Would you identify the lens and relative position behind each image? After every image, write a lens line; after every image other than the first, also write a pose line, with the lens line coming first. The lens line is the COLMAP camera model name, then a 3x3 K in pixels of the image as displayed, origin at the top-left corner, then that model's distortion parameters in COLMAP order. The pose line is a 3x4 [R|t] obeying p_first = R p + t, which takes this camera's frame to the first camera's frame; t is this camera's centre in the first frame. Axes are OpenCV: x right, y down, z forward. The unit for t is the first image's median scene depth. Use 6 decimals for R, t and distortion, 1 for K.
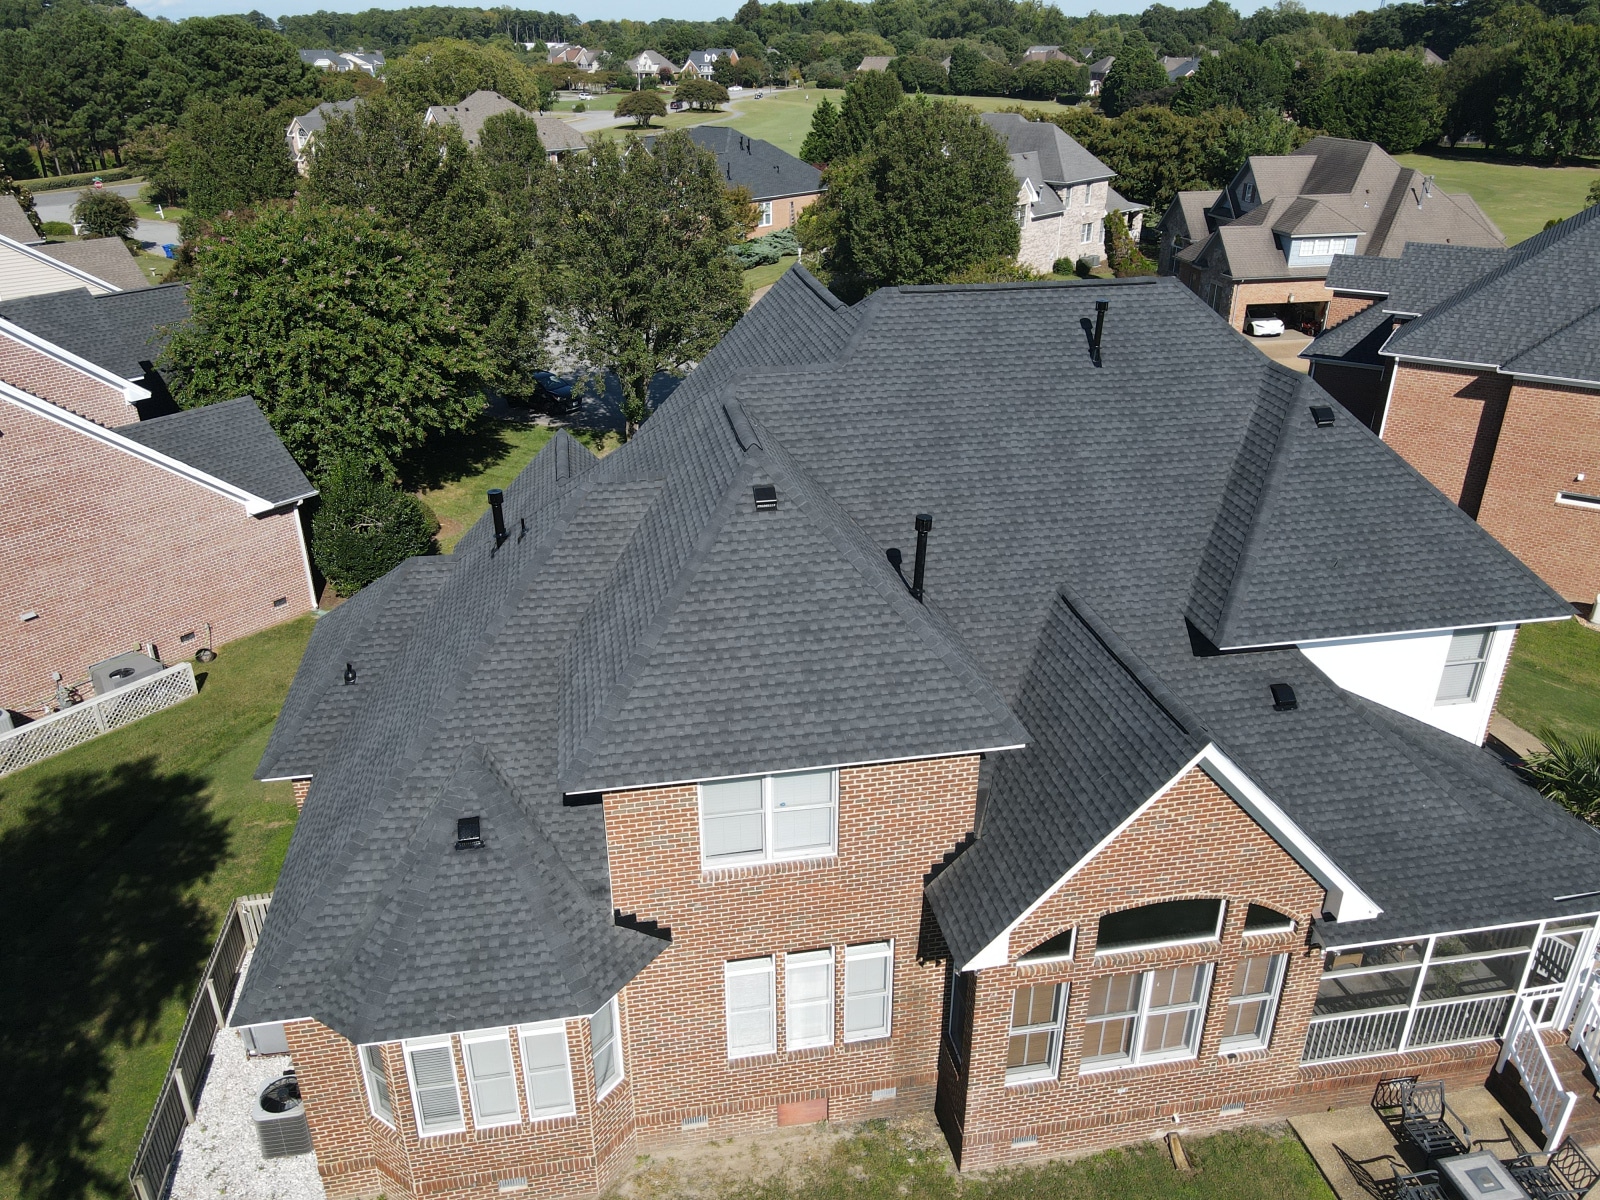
lens RADIAL K [[1195.4, 0, 800.0], [0, 1195.4, 600.0], [0, 0, 1]] dist [-0.004983, 0.028597]
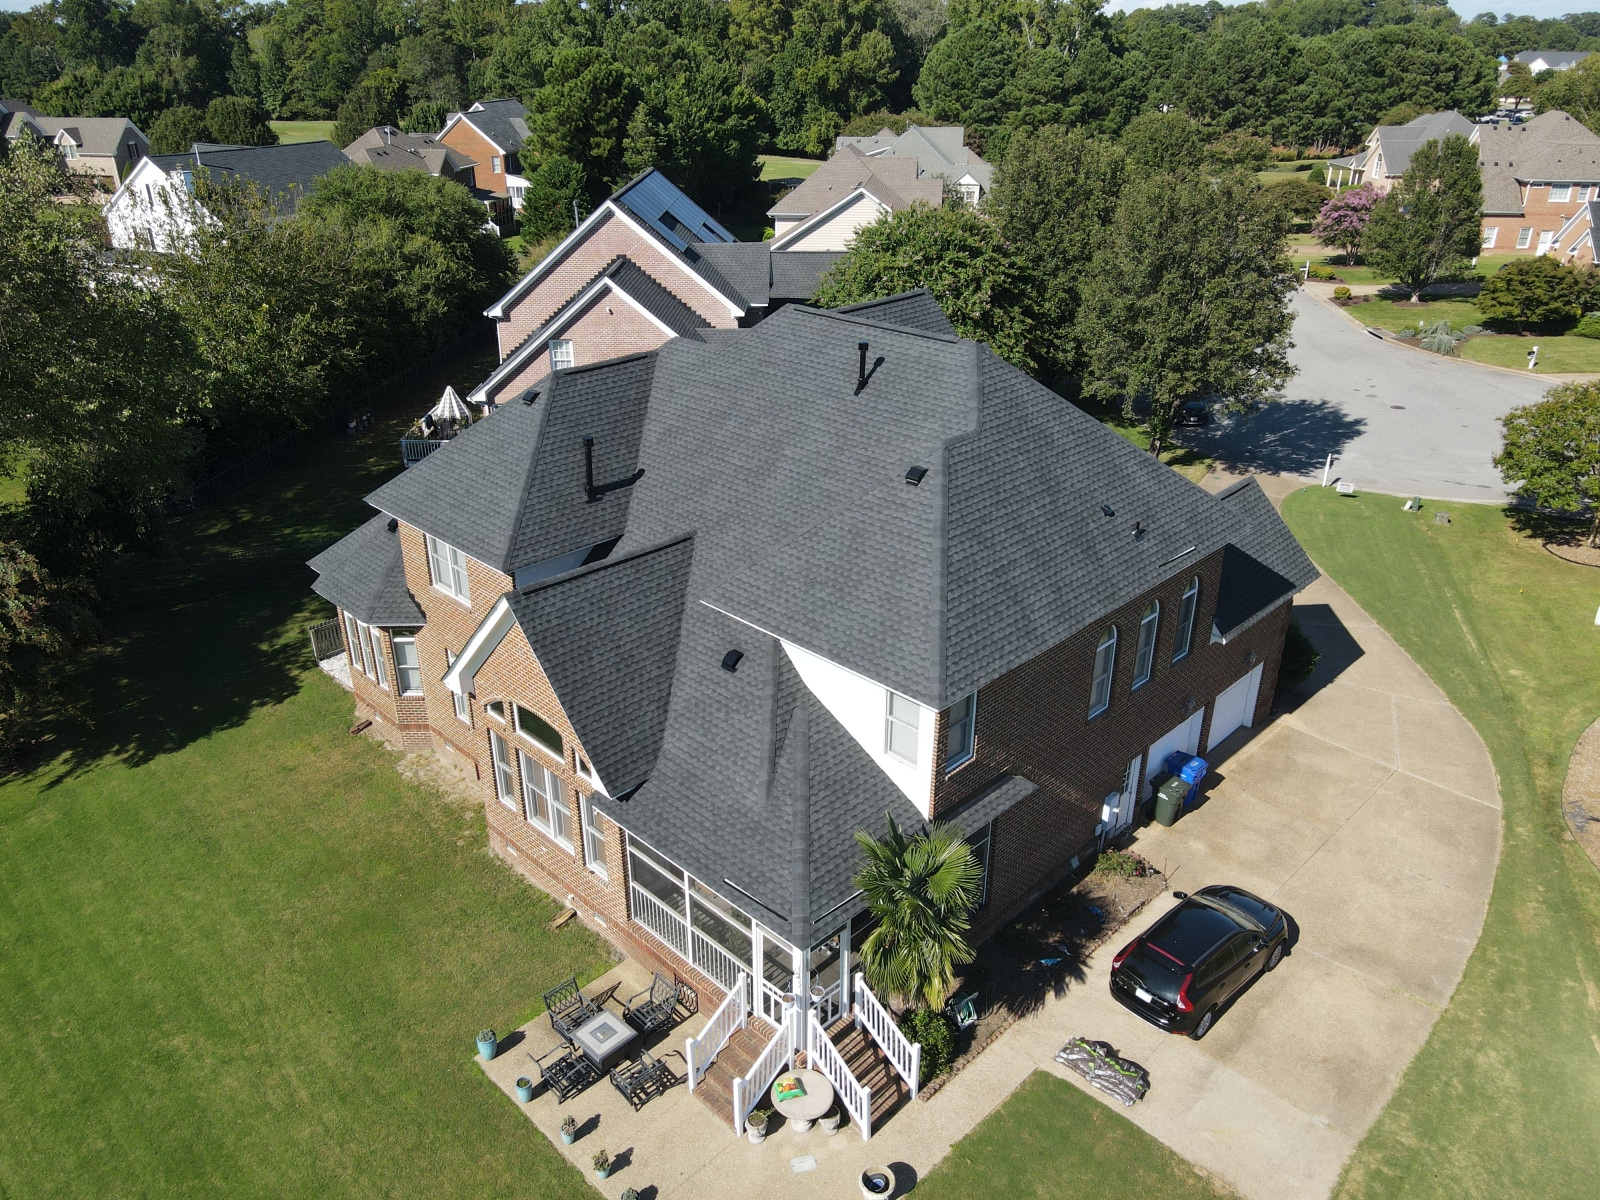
lens RADIAL K [[1195.4, 0, 800.0], [0, 1195.4, 600.0], [0, 0, 1]] dist [-0.004983, 0.028597]
pose [[0.587703, 0.352364, -0.728316, 0.155567], [-0.350314, 0.922250, 0.163510, -0.024061], [0.729304, 0.159044, 0.665447, 0.024048]]
